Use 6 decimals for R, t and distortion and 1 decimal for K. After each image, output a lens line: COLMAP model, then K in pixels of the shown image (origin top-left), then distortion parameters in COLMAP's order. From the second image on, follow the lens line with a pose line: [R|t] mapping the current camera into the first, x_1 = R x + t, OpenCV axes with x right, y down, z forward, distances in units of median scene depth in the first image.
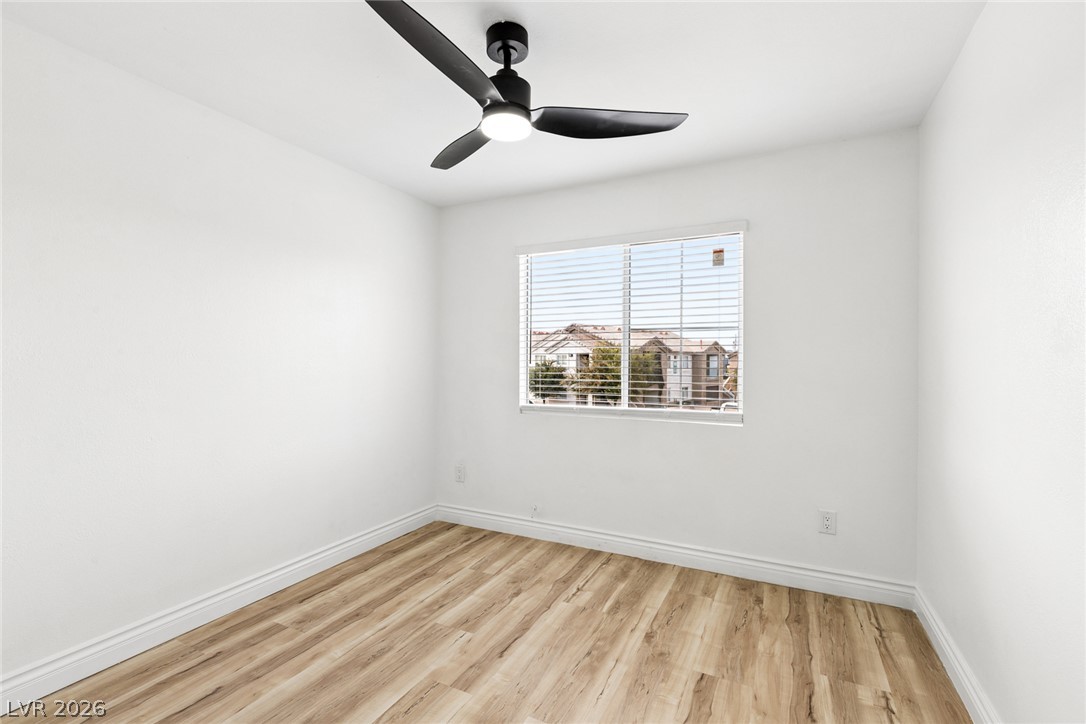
lens RADIAL K [[487.2, 0, 545.3], [0, 487.2, 359.2], [0, 0, 1]] dist [0.002780, 0.000118]
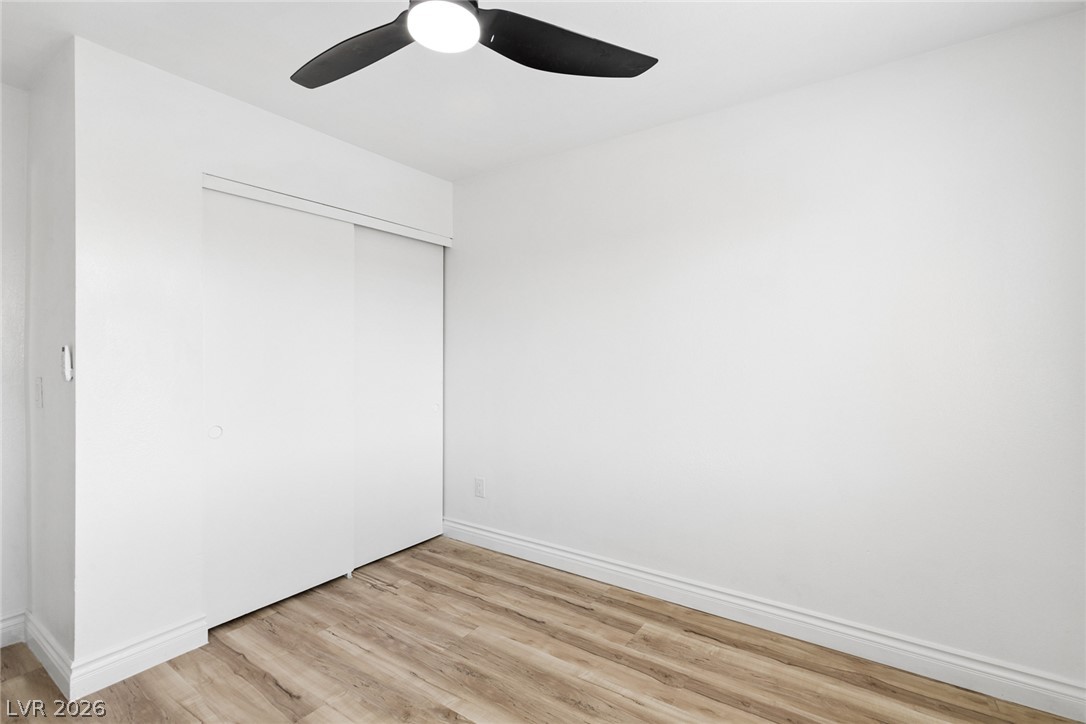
lens RADIAL K [[487.2, 0, 545.3], [0, 487.2, 359.2], [0, 0, 1]] dist [0.002780, 0.000118]
pose [[-0.123820, -0.004208, -0.992296, 0.439173], [-0.005313, 0.999979, -0.003578, 0.010459], [0.992290, 0.004830, -0.123840, 0.912246]]
